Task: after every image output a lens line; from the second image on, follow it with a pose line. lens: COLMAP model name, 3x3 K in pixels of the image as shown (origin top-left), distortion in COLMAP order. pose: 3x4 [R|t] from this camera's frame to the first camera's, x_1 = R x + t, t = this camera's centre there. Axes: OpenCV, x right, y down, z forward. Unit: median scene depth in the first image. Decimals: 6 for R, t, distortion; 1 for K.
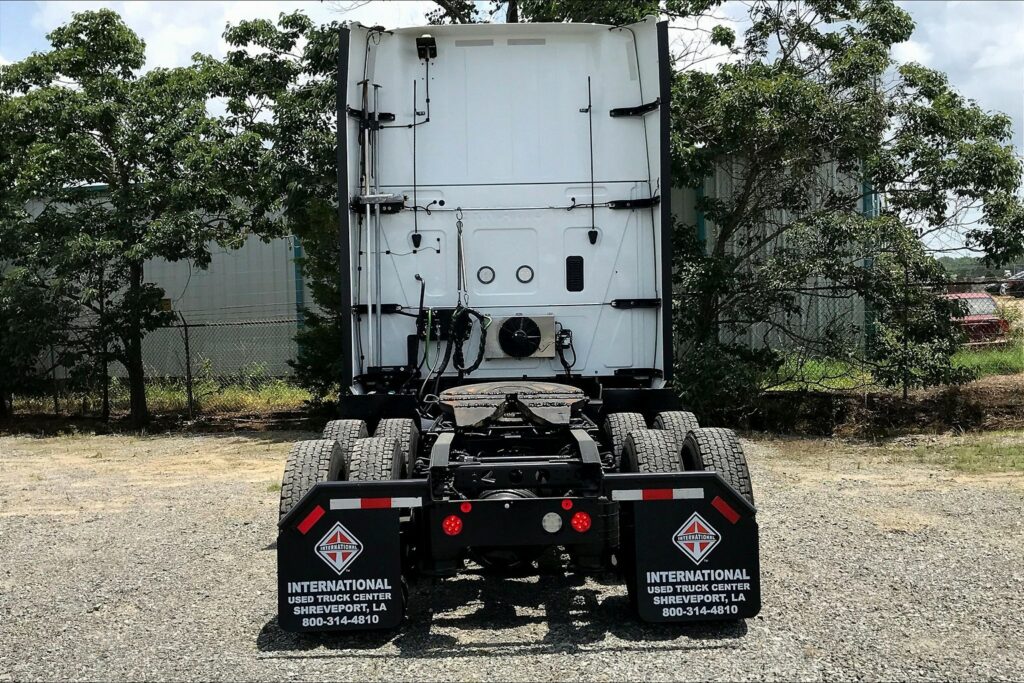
lens RADIAL K [[883.1, 0, 512.0], [0, 883.1, 341.5], [0, 0, 1]] dist [0.030129, -0.011862]
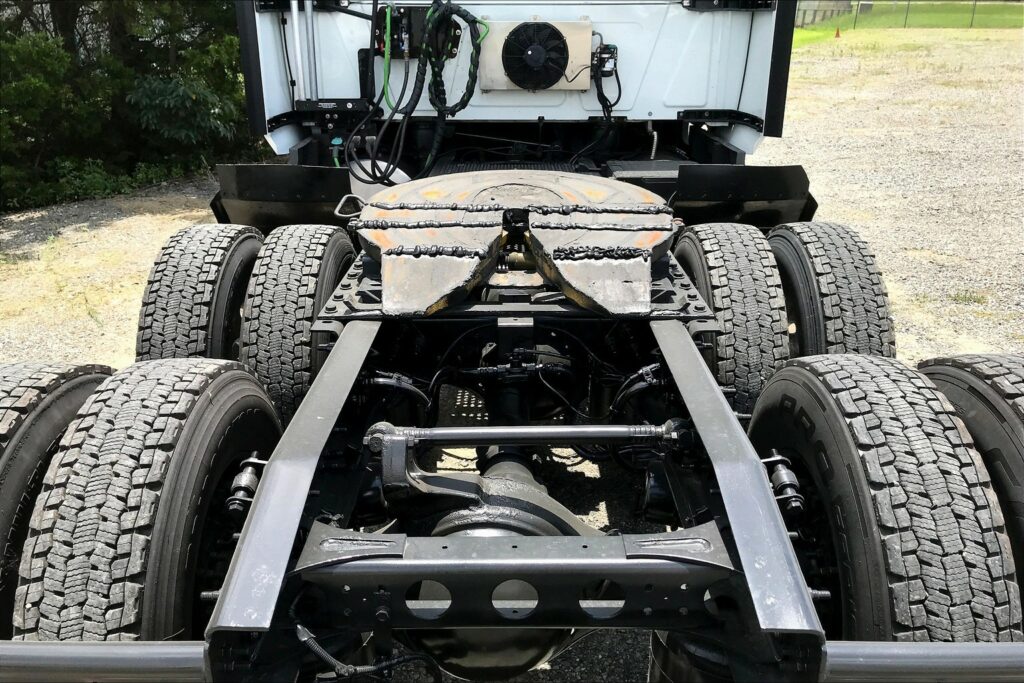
lens RADIAL K [[883.1, 0, 512.0], [0, 883.1, 341.5], [0, 0, 1]] dist [0.030129, -0.011862]
pose [[0.999795, 0.018937, -0.007143, 0.001354], [-0.015622, 0.946454, 0.322460, -0.015667], [0.012867, -0.322283, 0.946556, 0.336716]]
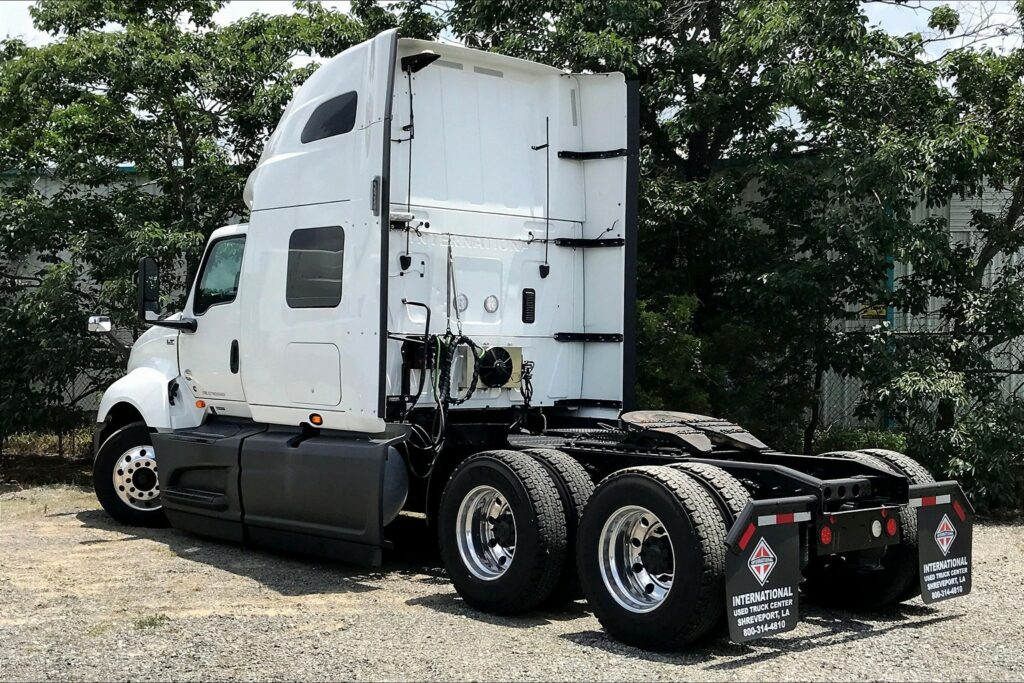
lens RADIAL K [[984.5, 0, 511.3], [0, 984.5, 317.9], [0, 0, 1]] dist [0.178751, -0.355865]
pose [[0.852306, 0.048031, 0.520834, -0.569315], [-0.020403, 0.998070, -0.058655, 0.004901], [-0.522646, 0.039365, 0.851641, 0.044384]]
